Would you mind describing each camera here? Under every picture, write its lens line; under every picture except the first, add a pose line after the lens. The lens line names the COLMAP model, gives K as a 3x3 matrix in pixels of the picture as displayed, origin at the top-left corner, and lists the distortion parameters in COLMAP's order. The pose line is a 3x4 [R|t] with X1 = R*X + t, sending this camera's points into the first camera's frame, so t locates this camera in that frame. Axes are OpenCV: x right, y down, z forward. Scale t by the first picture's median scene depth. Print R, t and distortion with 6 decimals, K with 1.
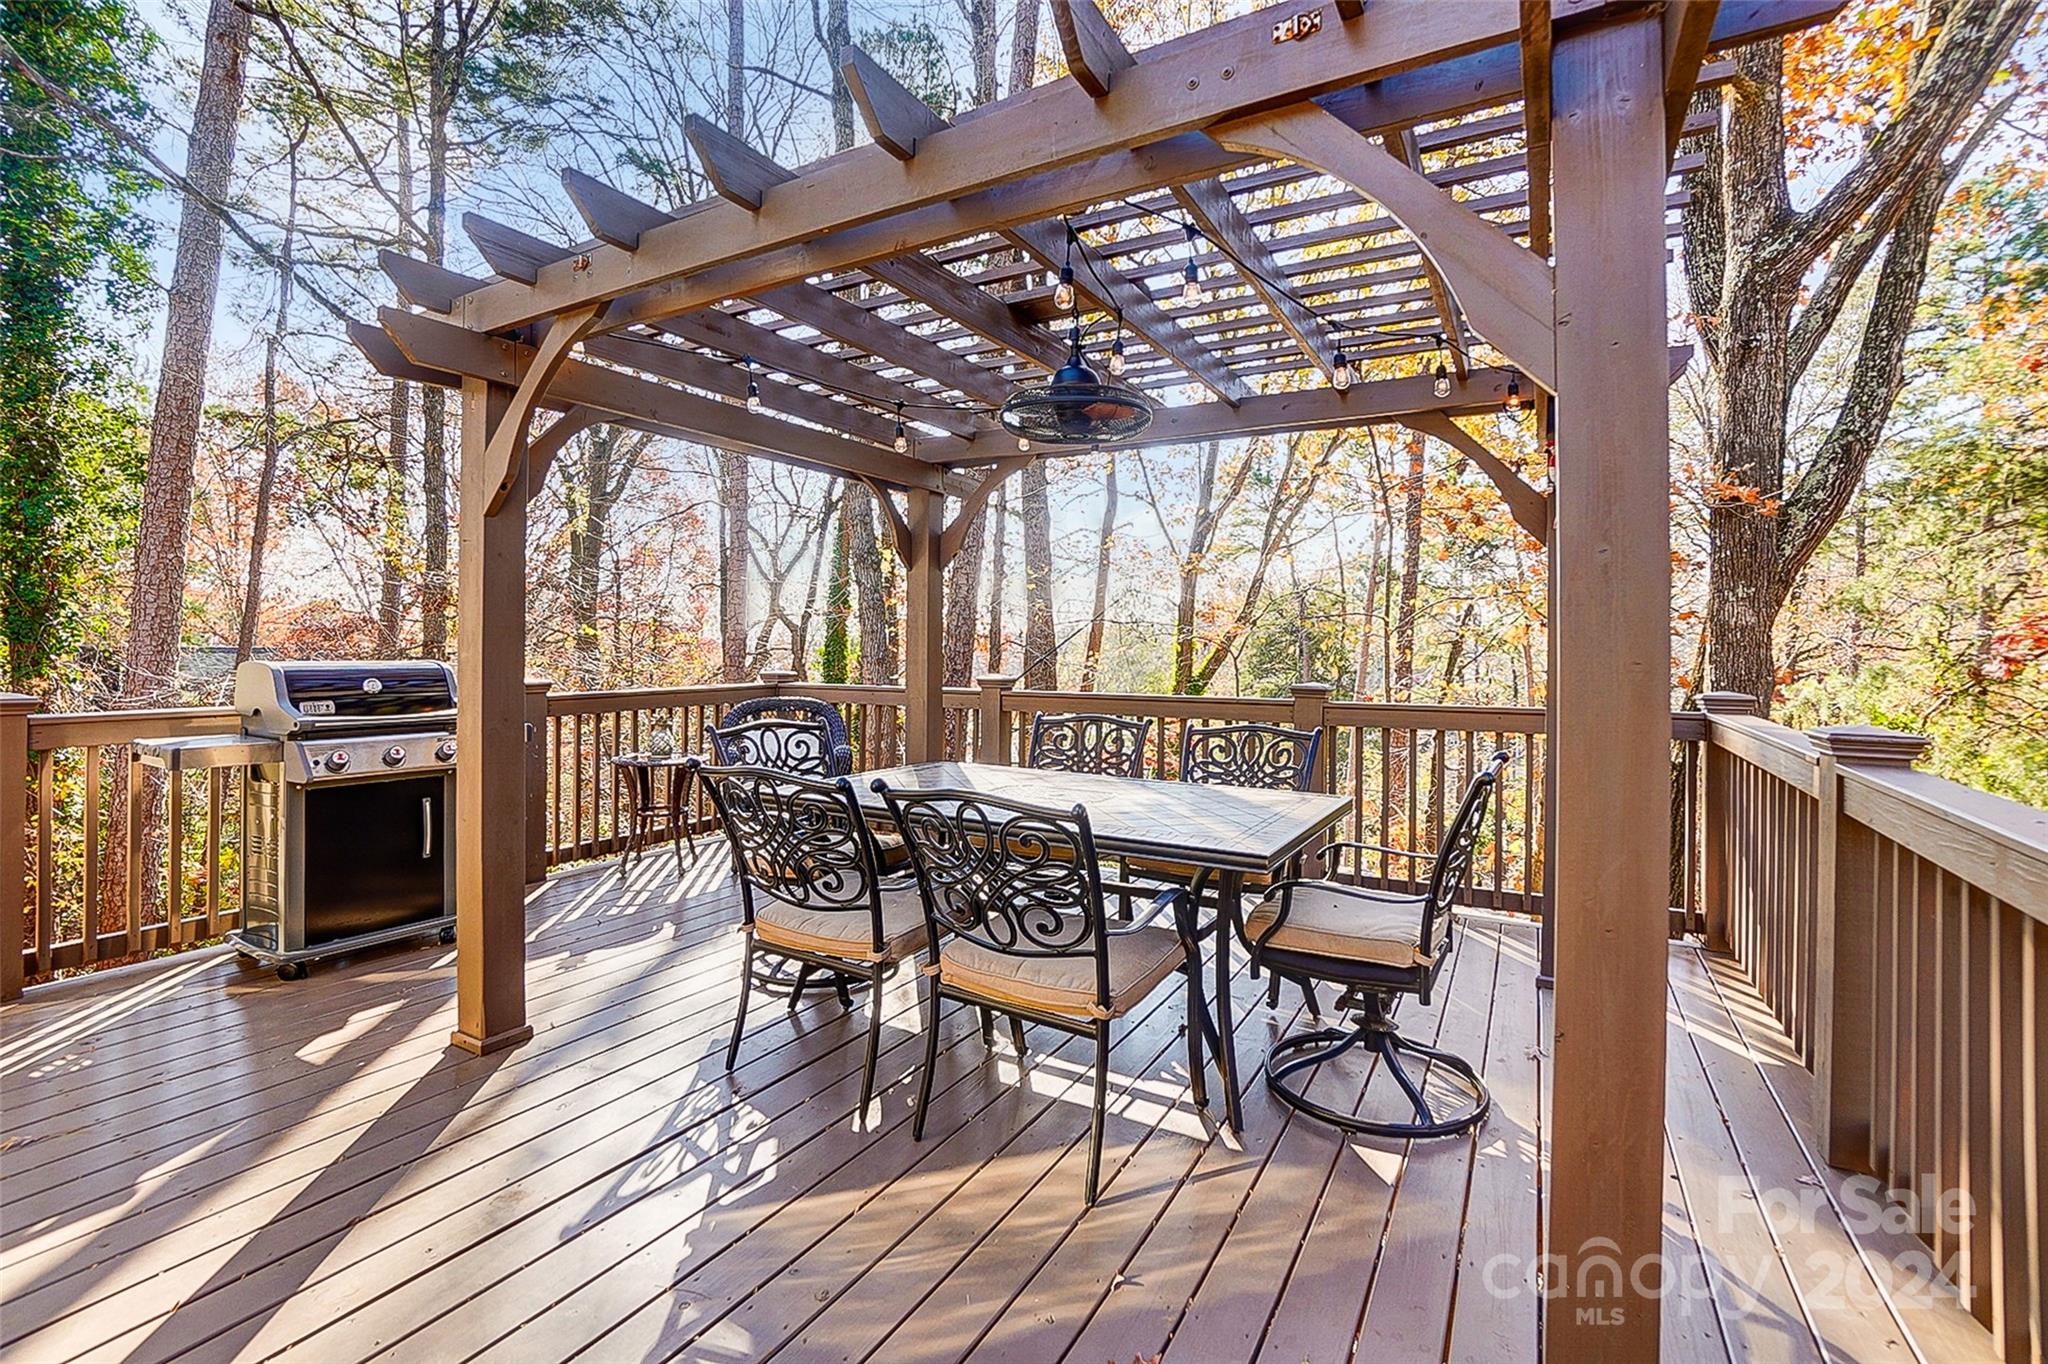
lens RADIAL K [[916.6, 0, 1025.3], [0, 916.6, 654.6], [0, 0, 1]] dist [-0.046247, 0.000386]
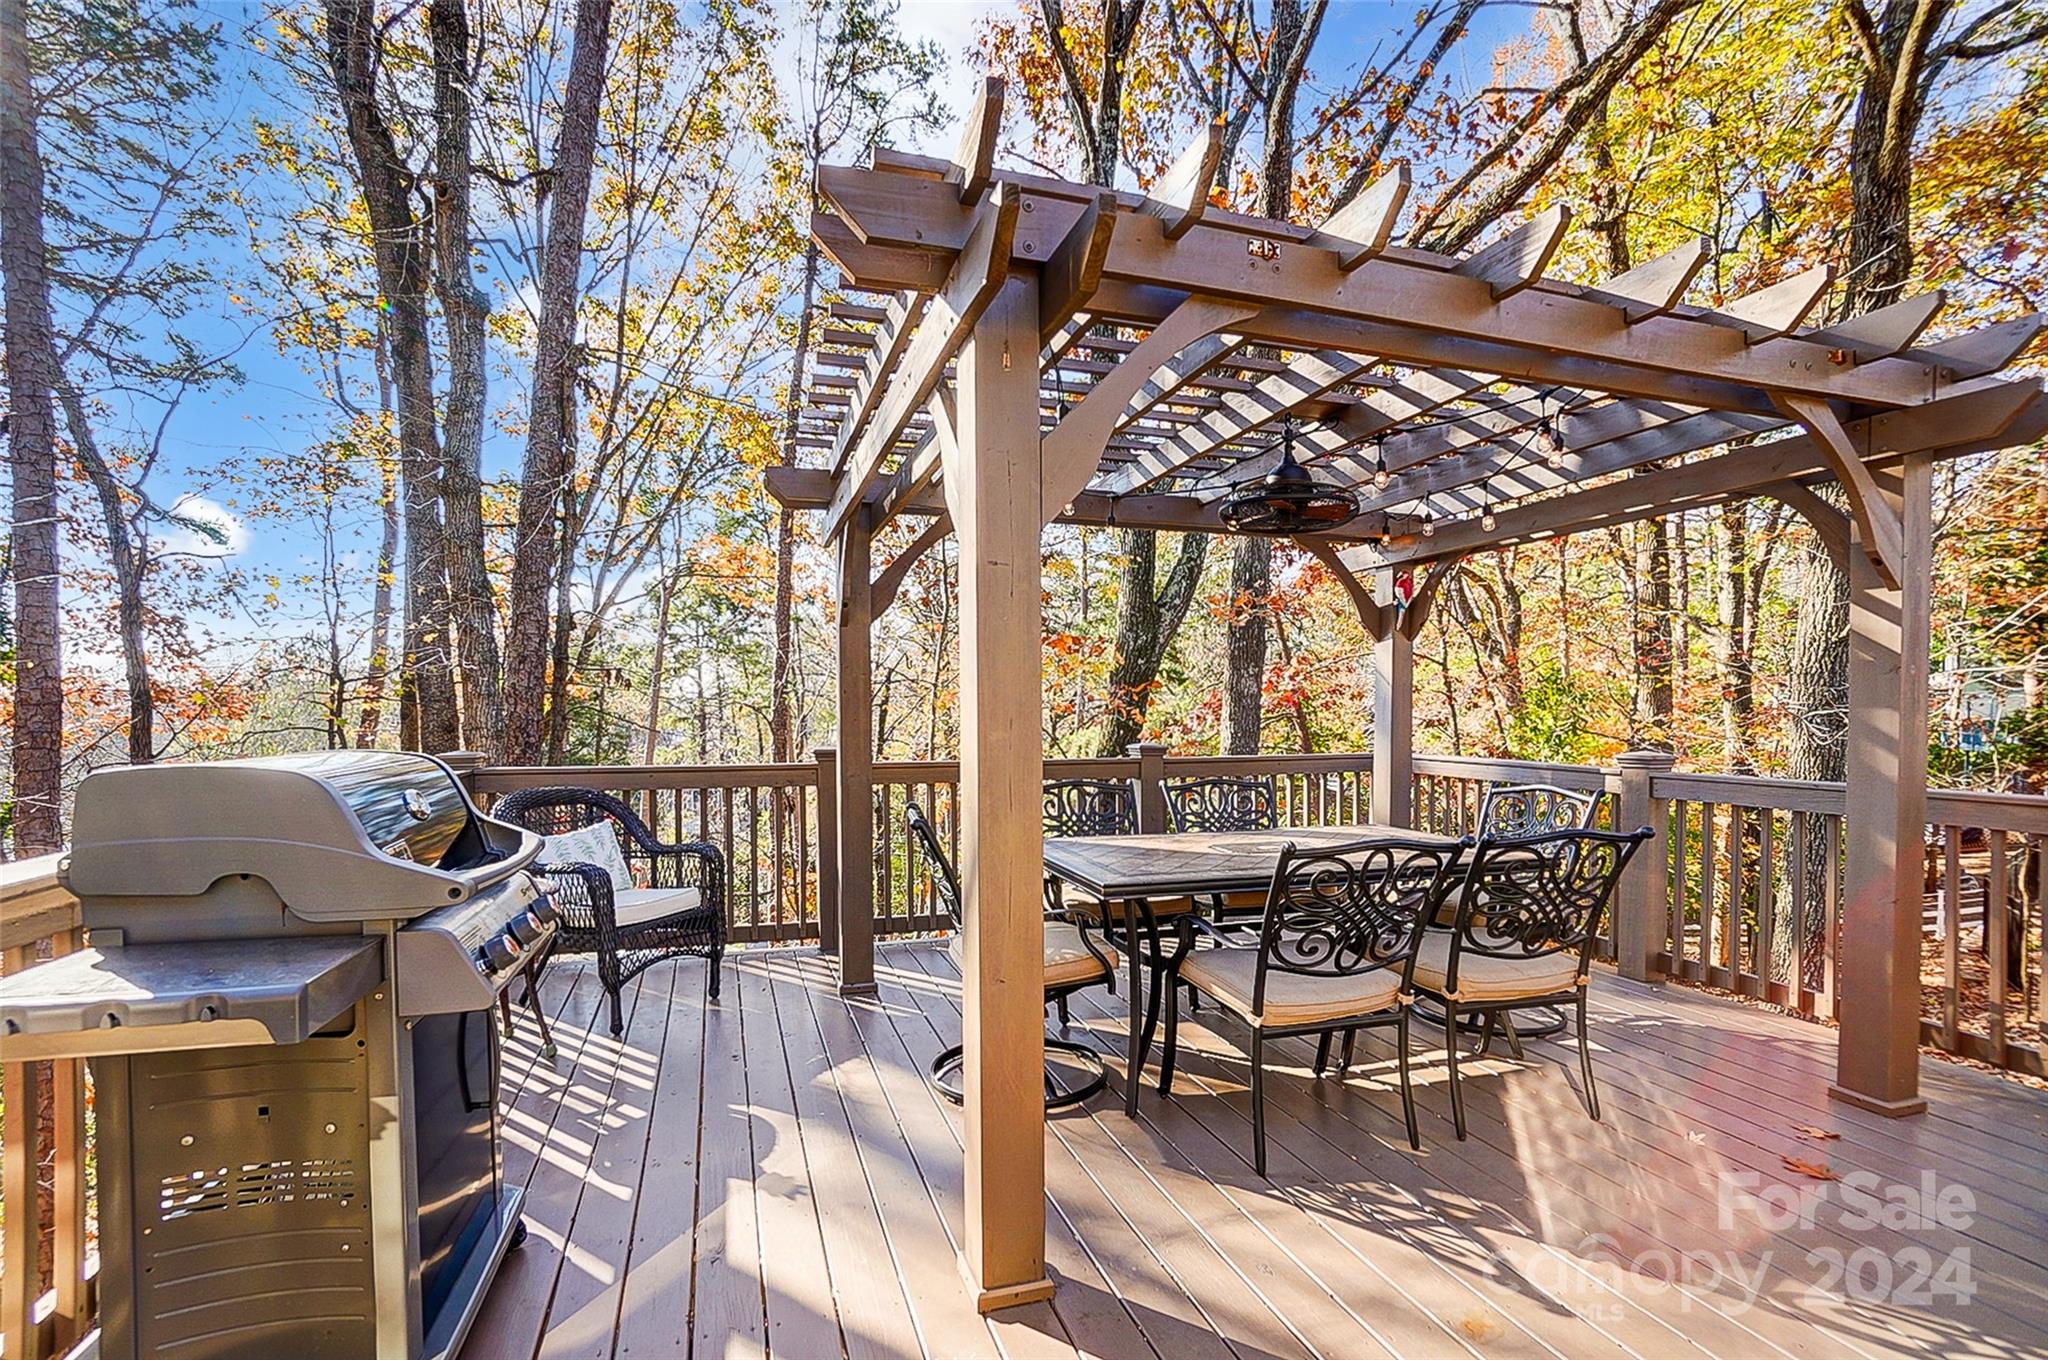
lens RADIAL K [[923.9, 0, 1023.3], [0, 923.9, 745.6], [0, 0, 1]] dist [-0.045614, -0.000020]
pose [[0.675538, -0.030203, 0.736706, -0.840696], [0.004843, 0.999321, 0.036528, -0.009023], [-0.737309, -0.021108, 0.675226, 0.401615]]
